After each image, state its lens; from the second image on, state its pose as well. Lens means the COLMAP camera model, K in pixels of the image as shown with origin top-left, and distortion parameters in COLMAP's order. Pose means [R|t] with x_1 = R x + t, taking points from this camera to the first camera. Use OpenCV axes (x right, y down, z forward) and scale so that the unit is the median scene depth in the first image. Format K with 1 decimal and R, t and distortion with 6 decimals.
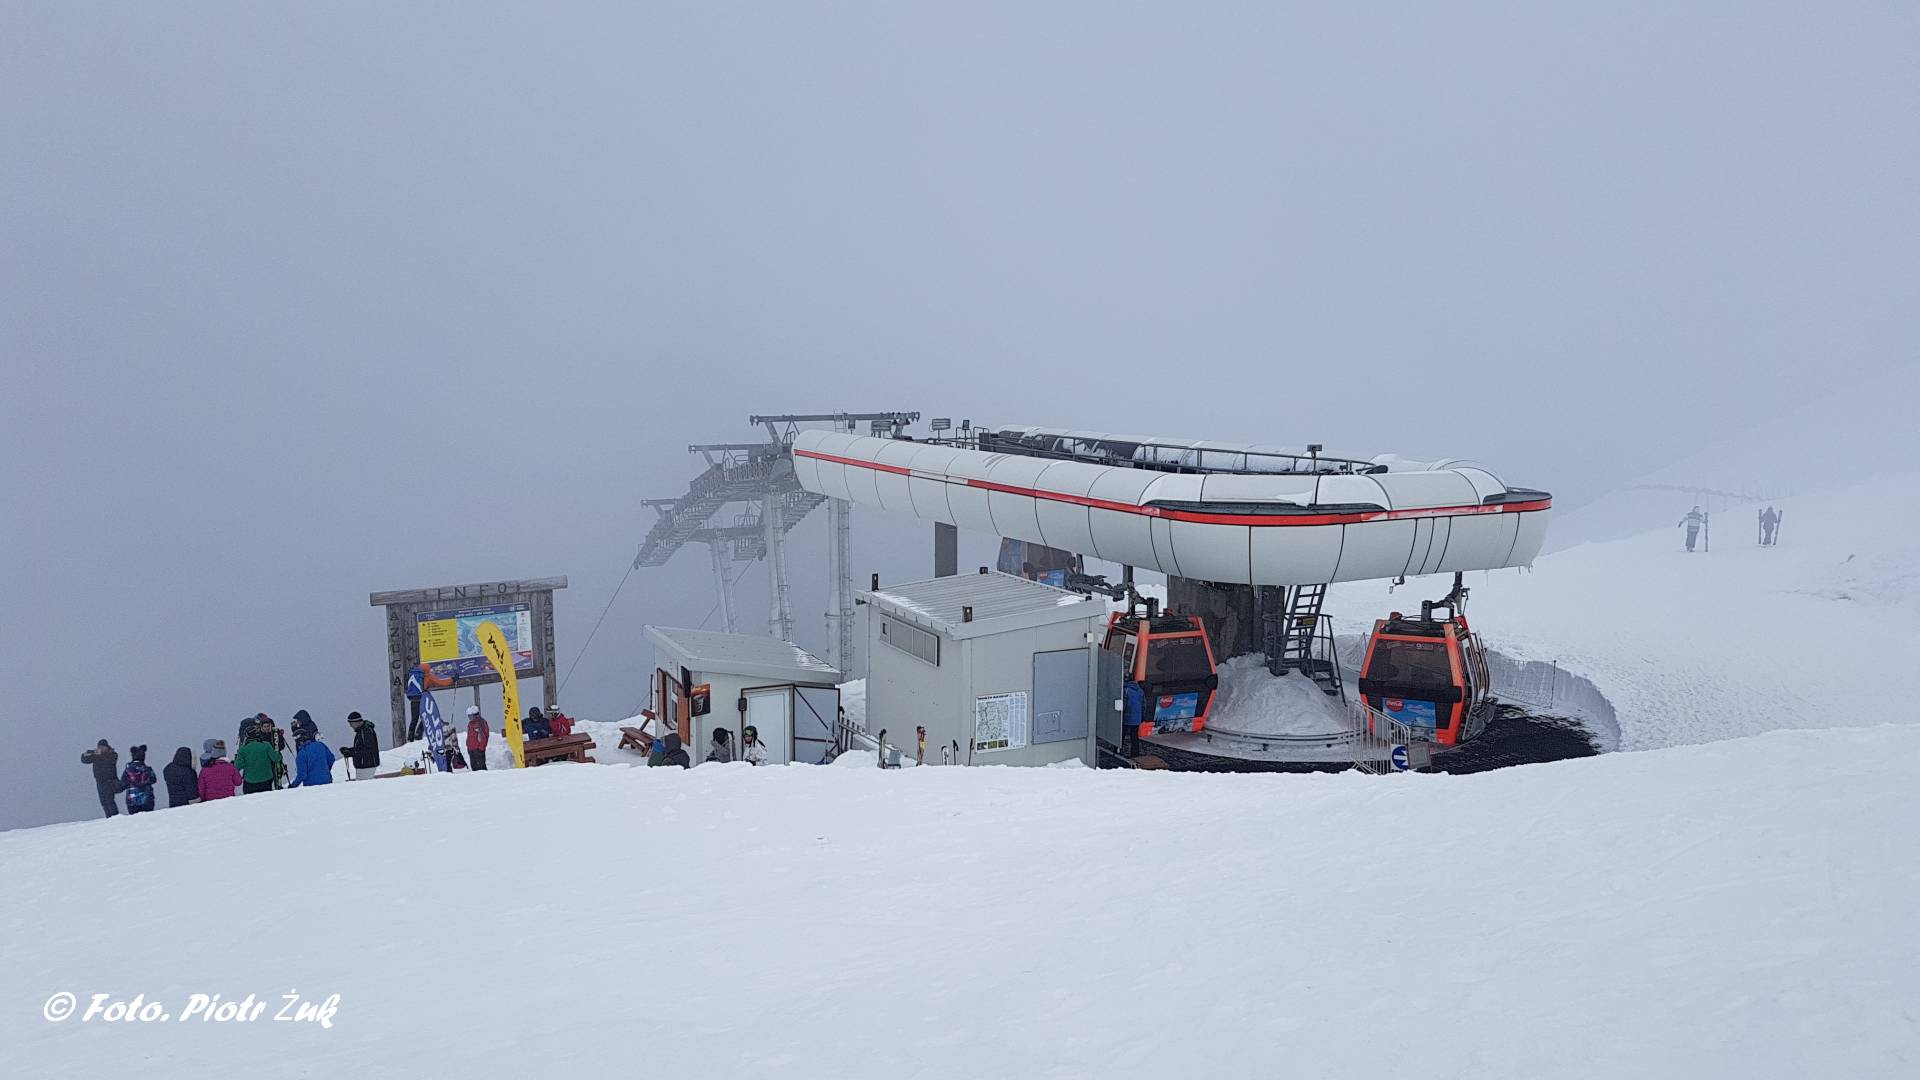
lens RADIAL K [[1573.7, 0, 955.8], [0, 1573.7, 508.2], [0, 0, 1]] dist [0.116212, -0.131855]
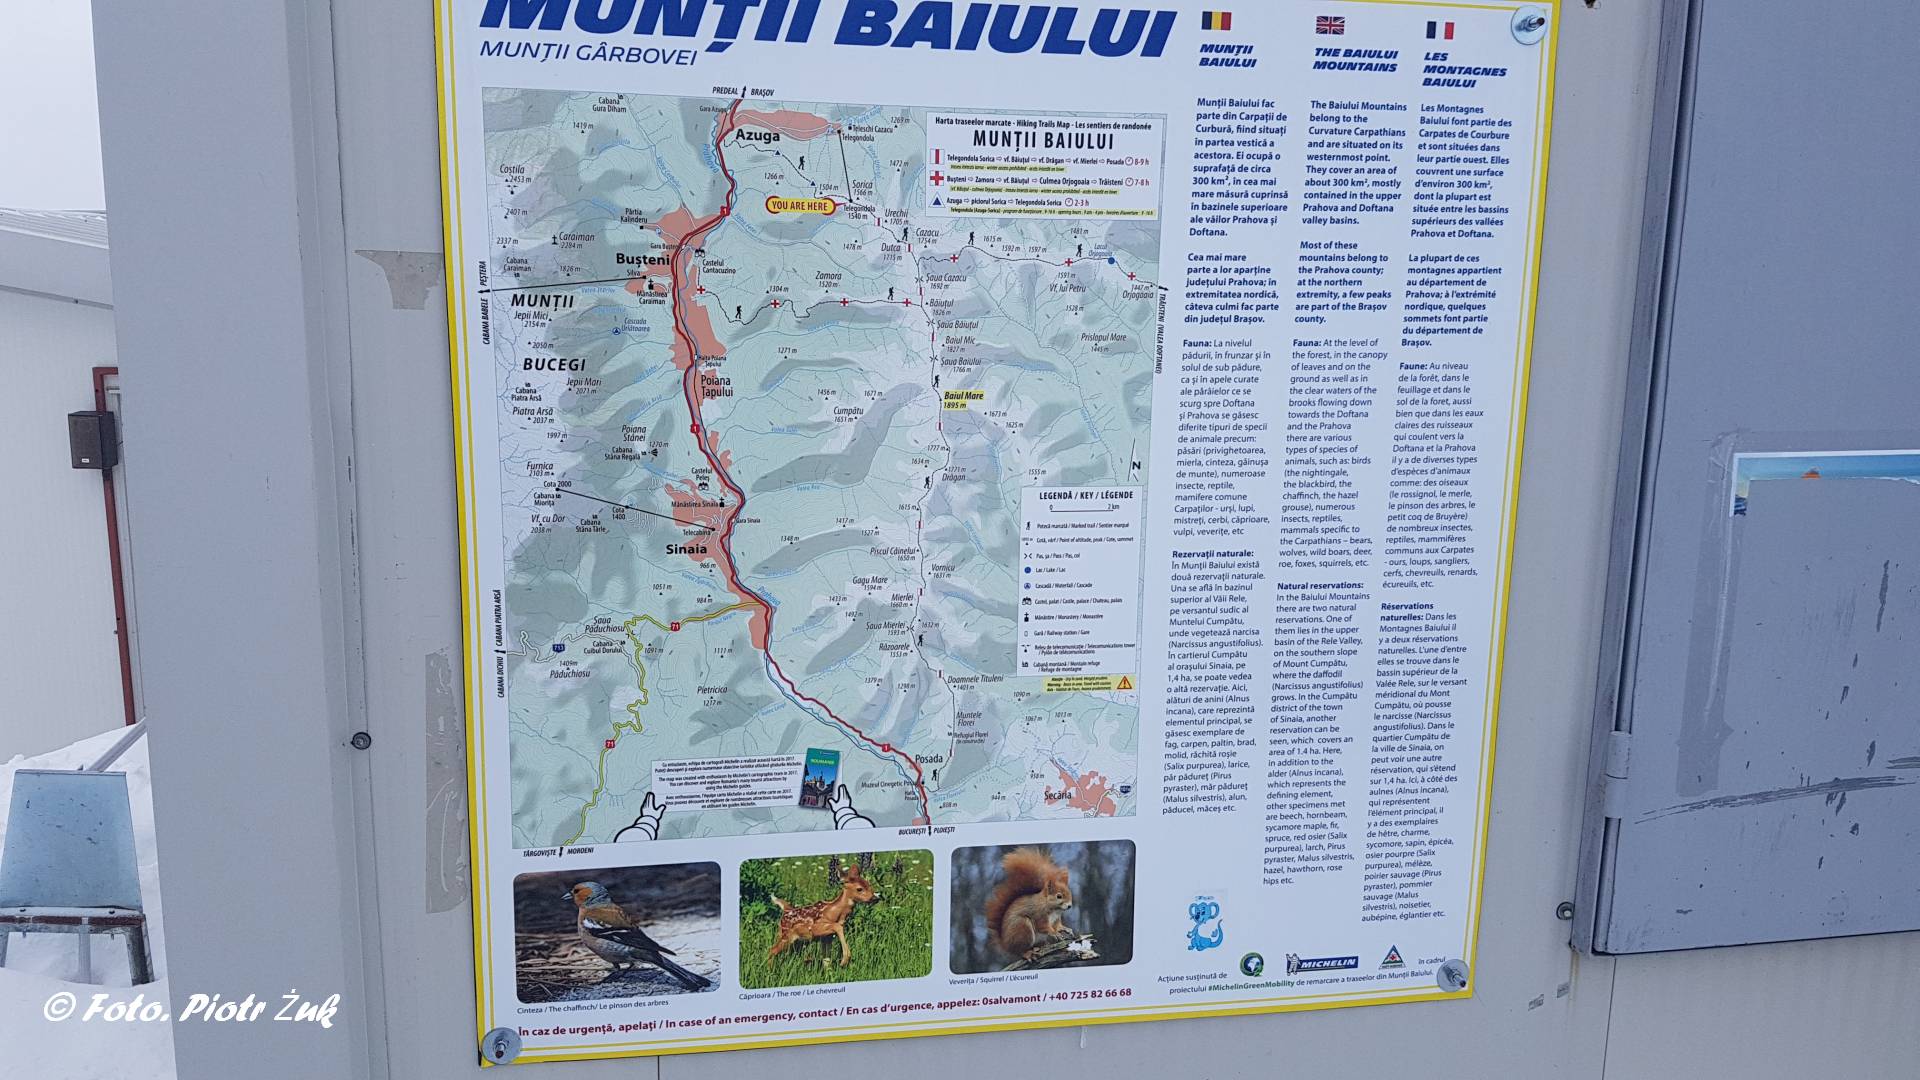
lens RADIAL K [[1573.7, 0, 955.8], [0, 1573.7, 508.2], [0, 0, 1]] dist [0.116212, -0.131855]
pose [[0.965443, 0.064572, -0.252490, 0.030168], [-0.045523, 0.995708, 0.080576, 0.096792], [0.256609, -0.066297, 0.964239, 0.702193]]
